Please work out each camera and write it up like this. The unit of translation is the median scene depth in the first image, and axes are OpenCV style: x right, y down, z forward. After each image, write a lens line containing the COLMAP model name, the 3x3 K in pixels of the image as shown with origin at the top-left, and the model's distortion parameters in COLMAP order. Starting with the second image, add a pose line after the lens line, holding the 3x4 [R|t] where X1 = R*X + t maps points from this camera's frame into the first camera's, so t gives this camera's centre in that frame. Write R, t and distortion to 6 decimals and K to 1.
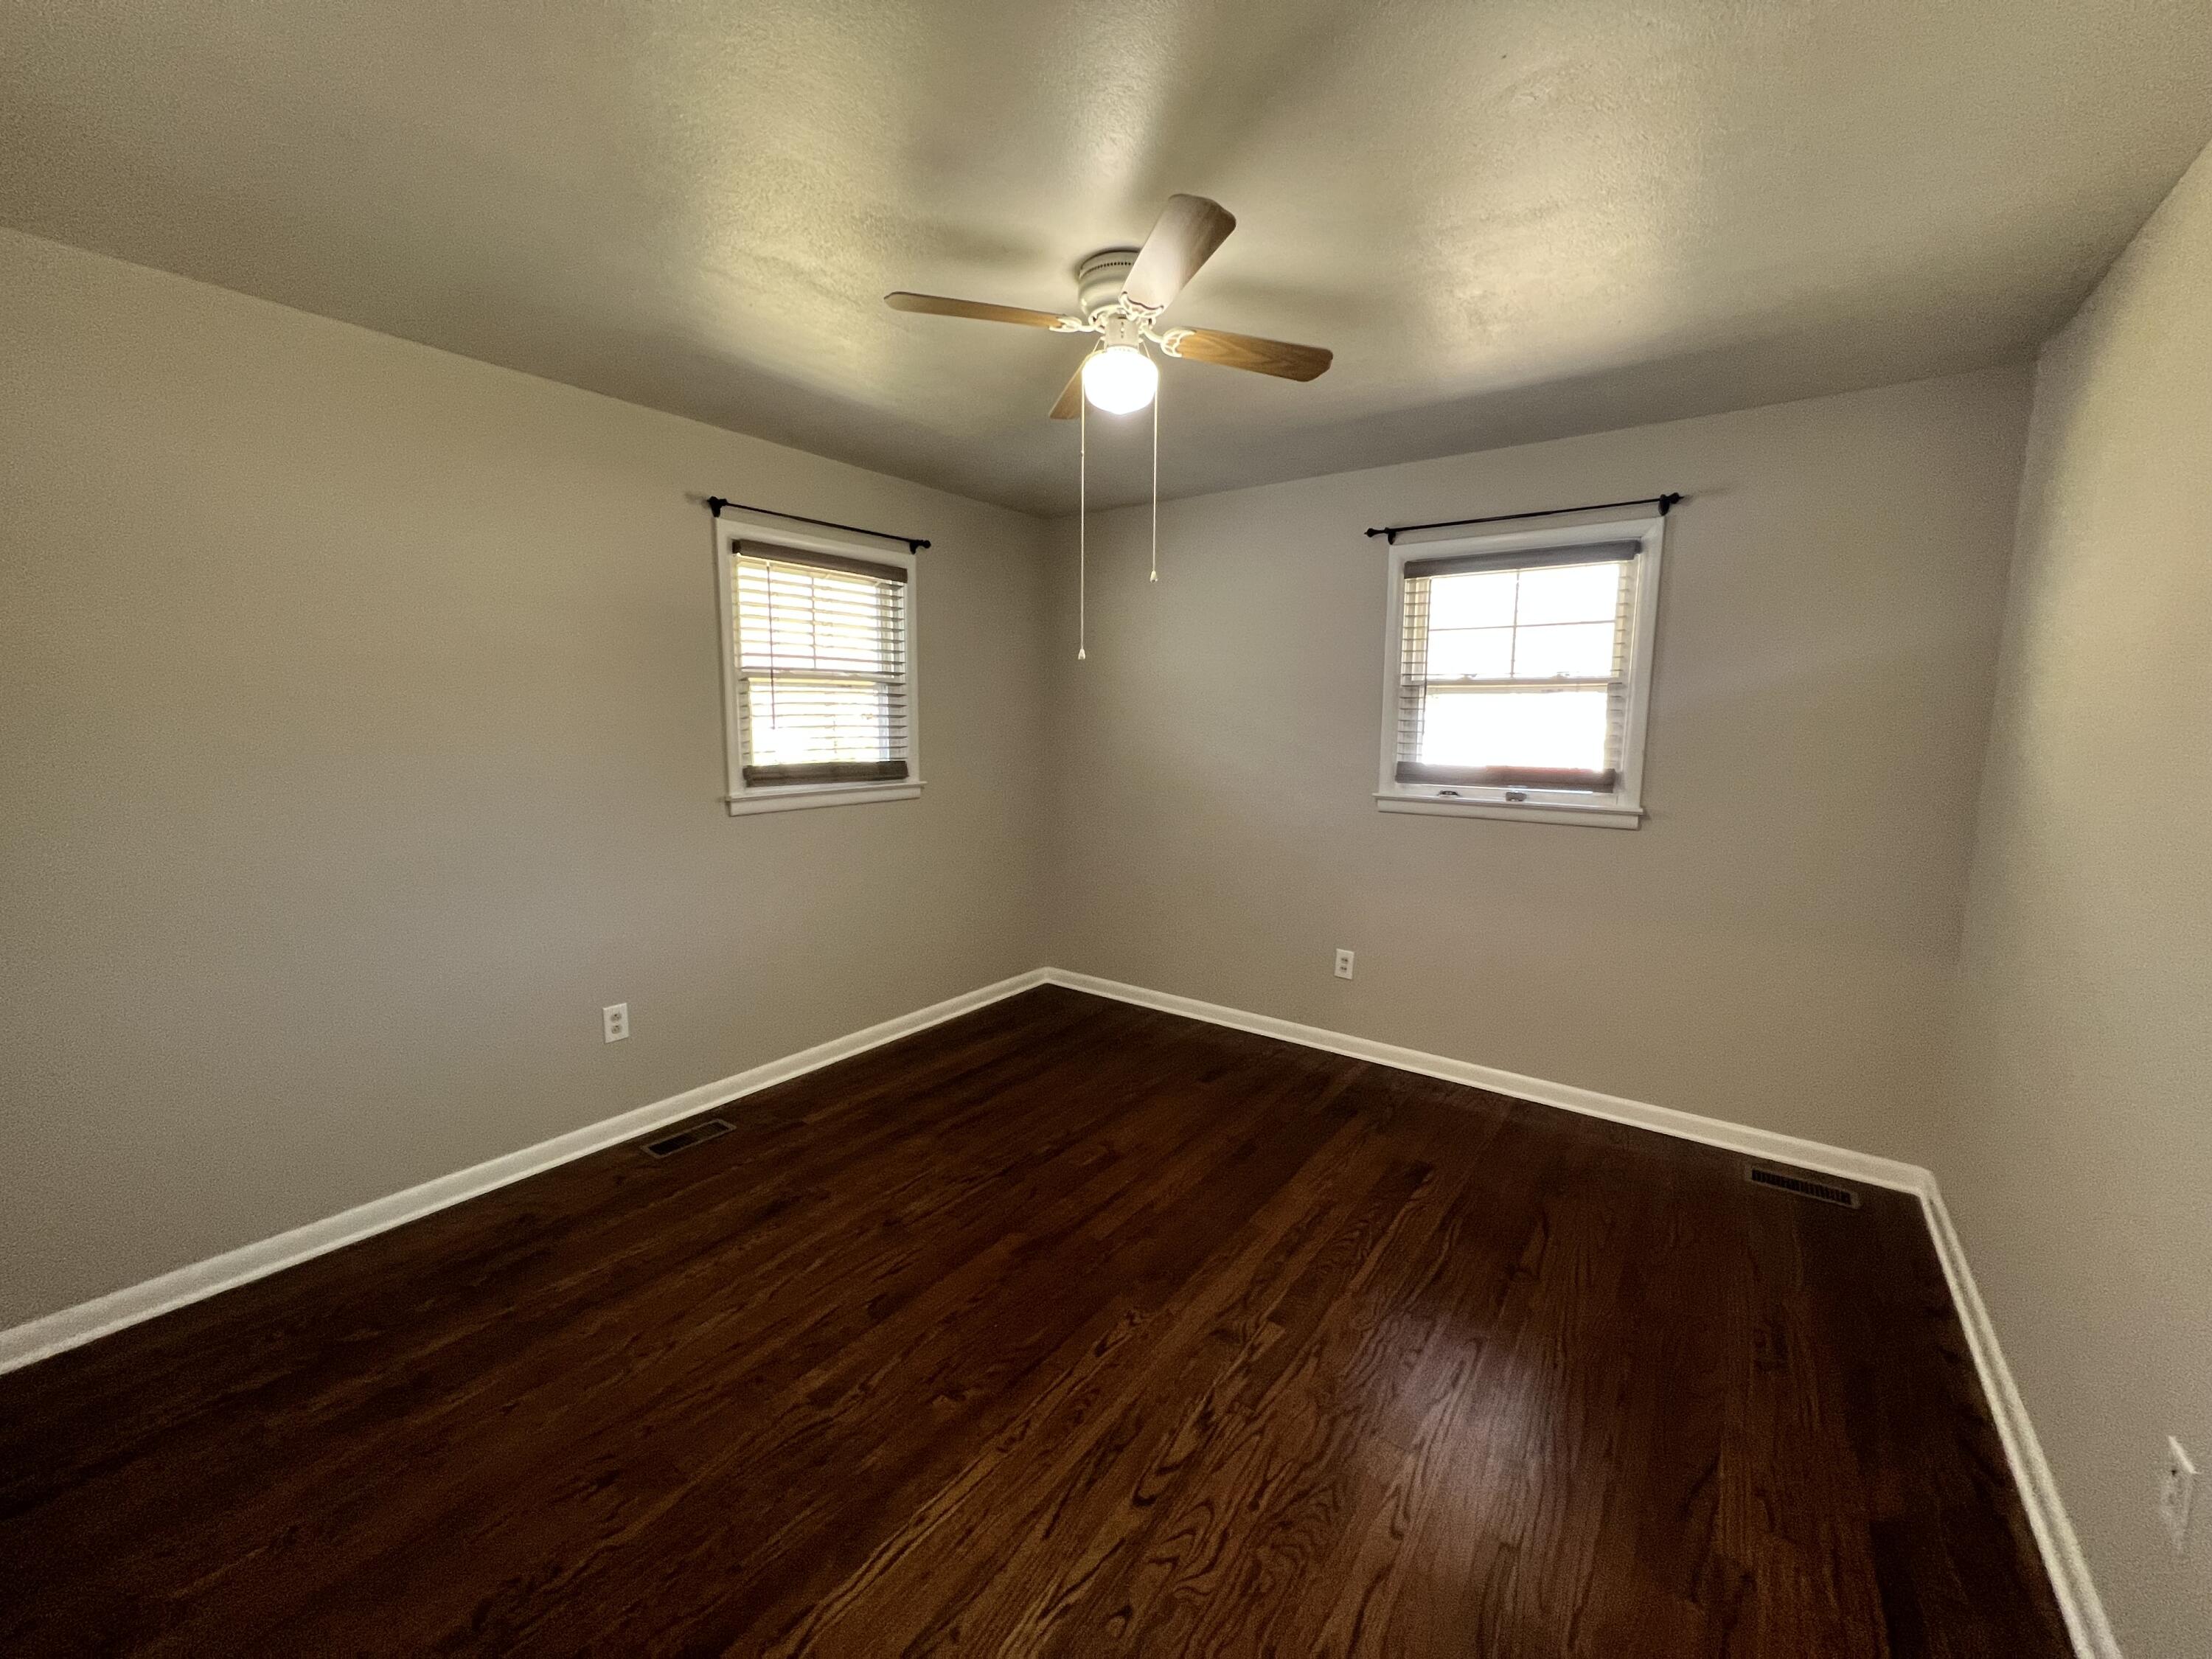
lens RADIAL K [[887.8, 0, 1100.2], [0, 887.8, 821.1], [0, 0, 1]] dist [-0.006875, 0.000737]
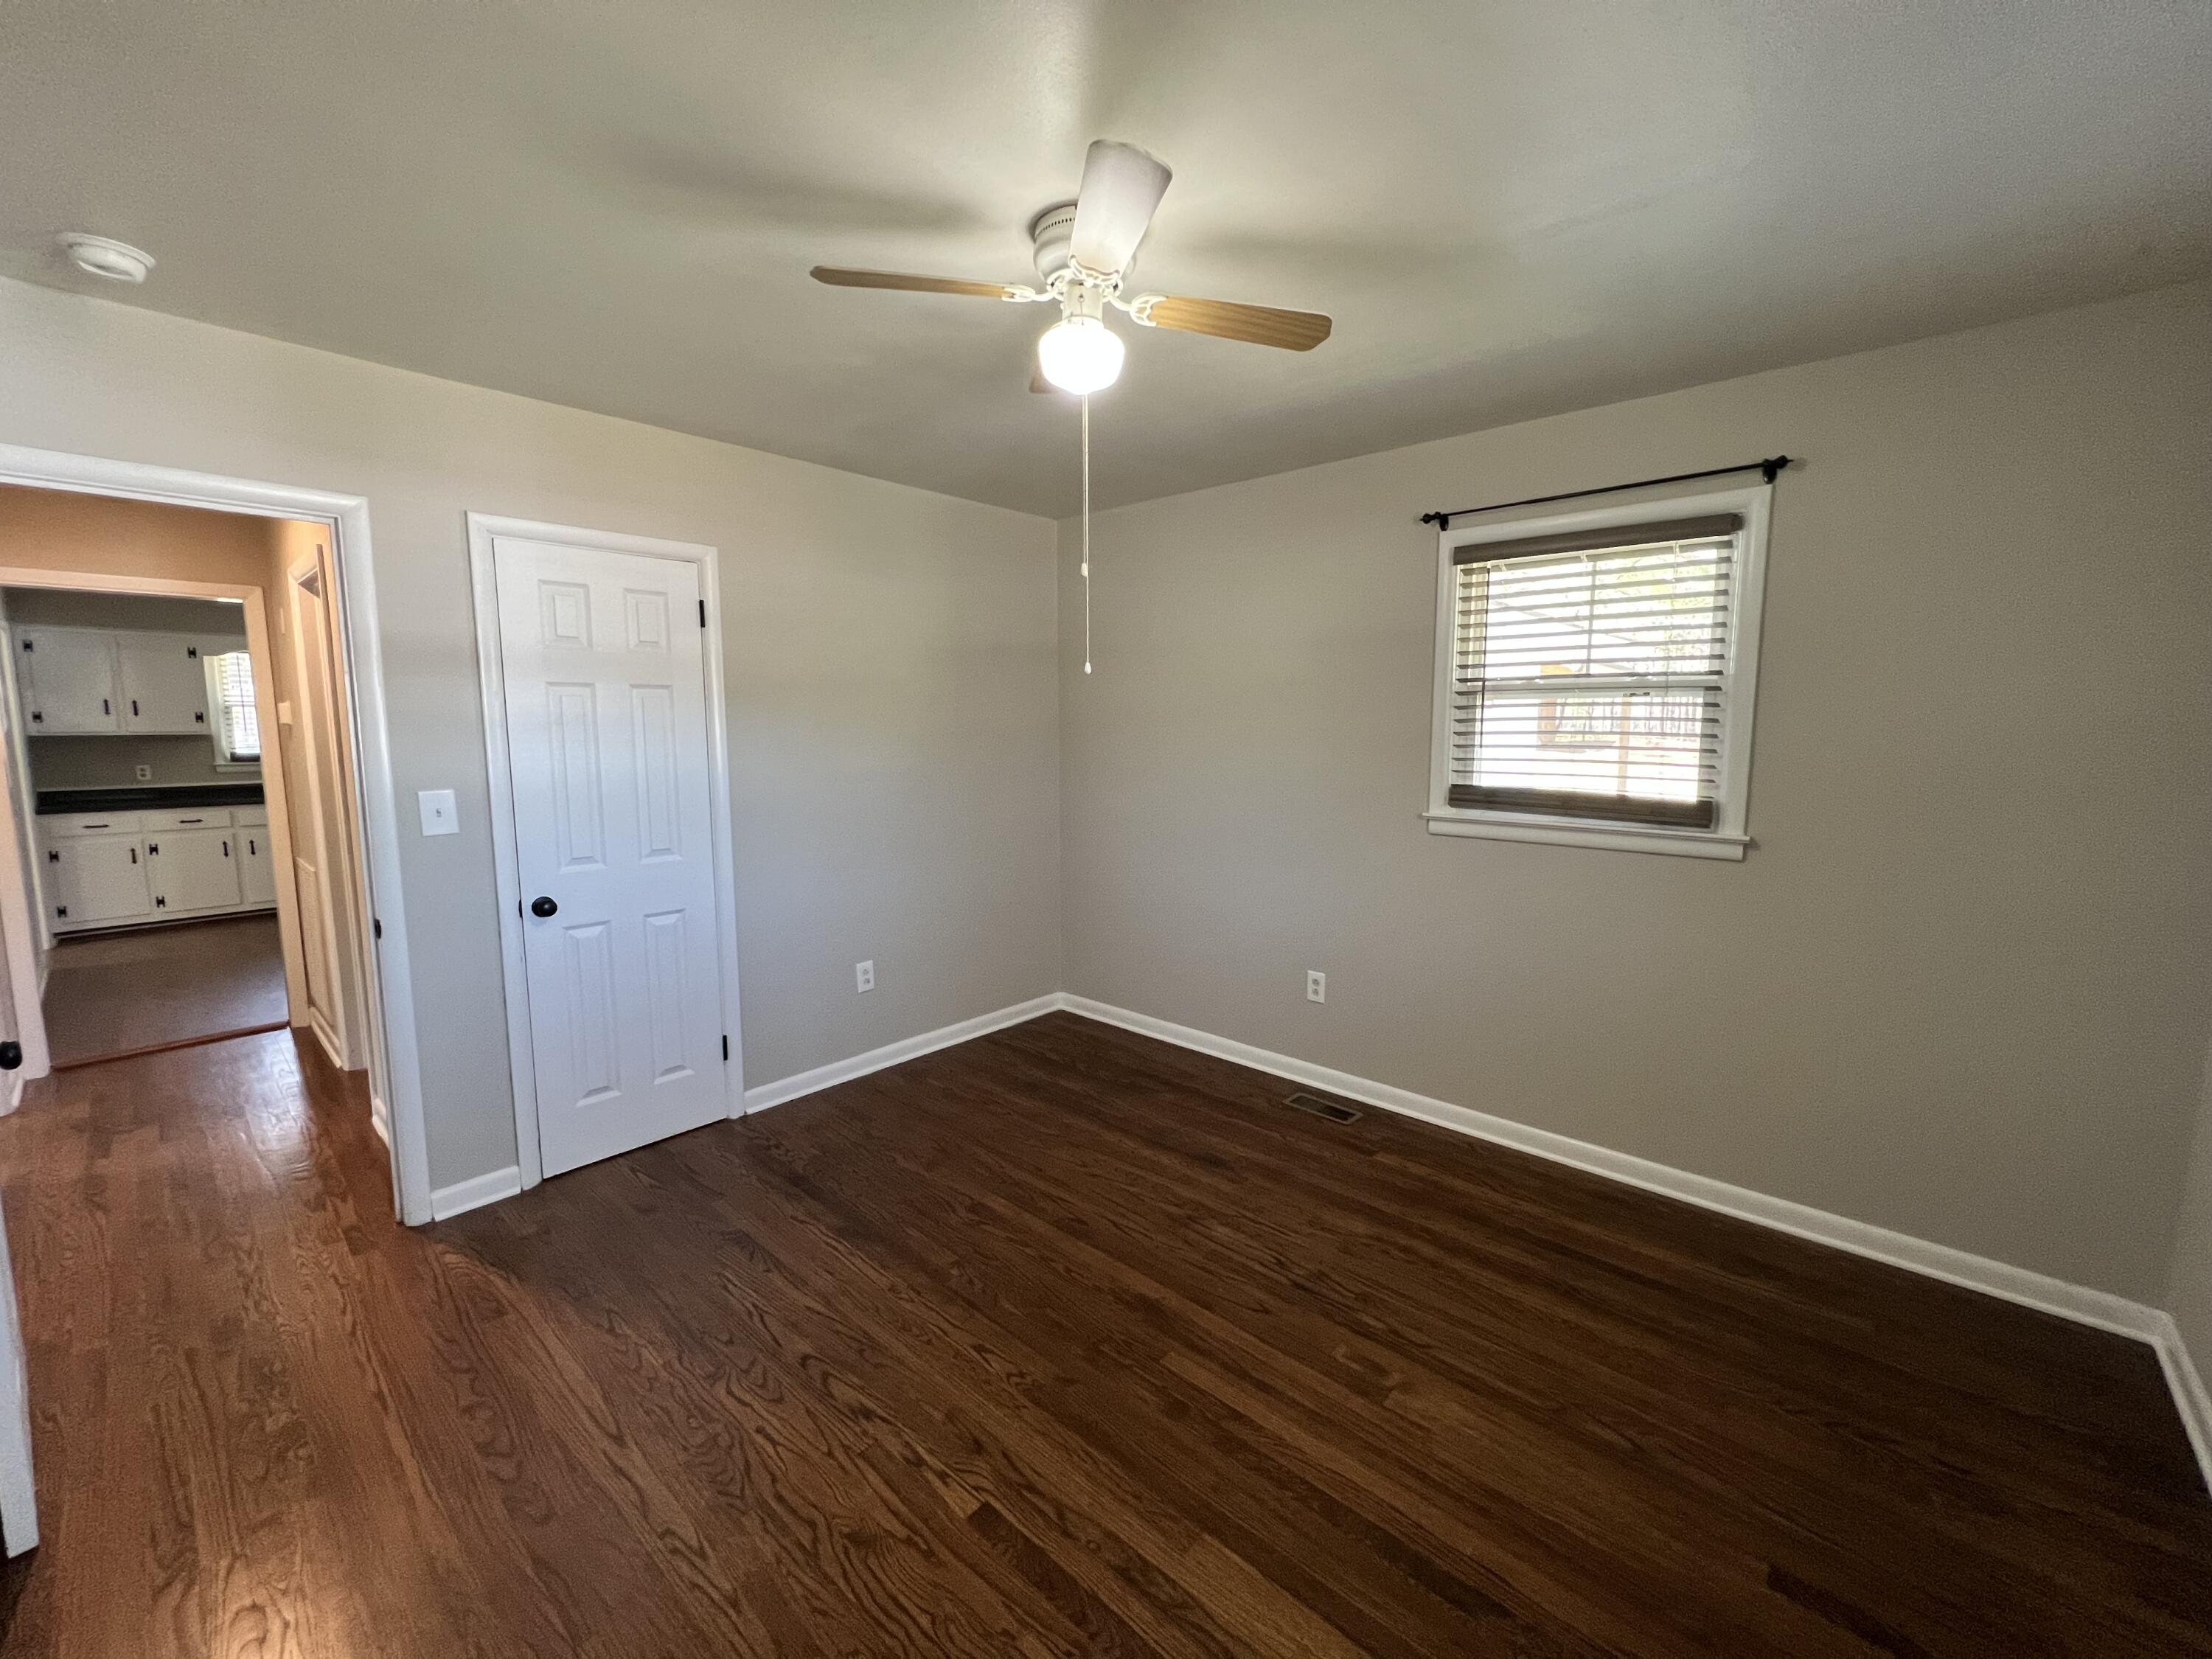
lens RADIAL K [[887.8, 0, 1100.2], [0, 887.8, 821.1], [0, 0, 1]] dist [-0.006875, 0.000737]
pose [[-0.101845, 0.108657, -0.988848, 0.896253], [-0.123919, 0.984889, 0.120985, -0.141055], [0.987052, 0.134859, -0.086842, 1.097068]]
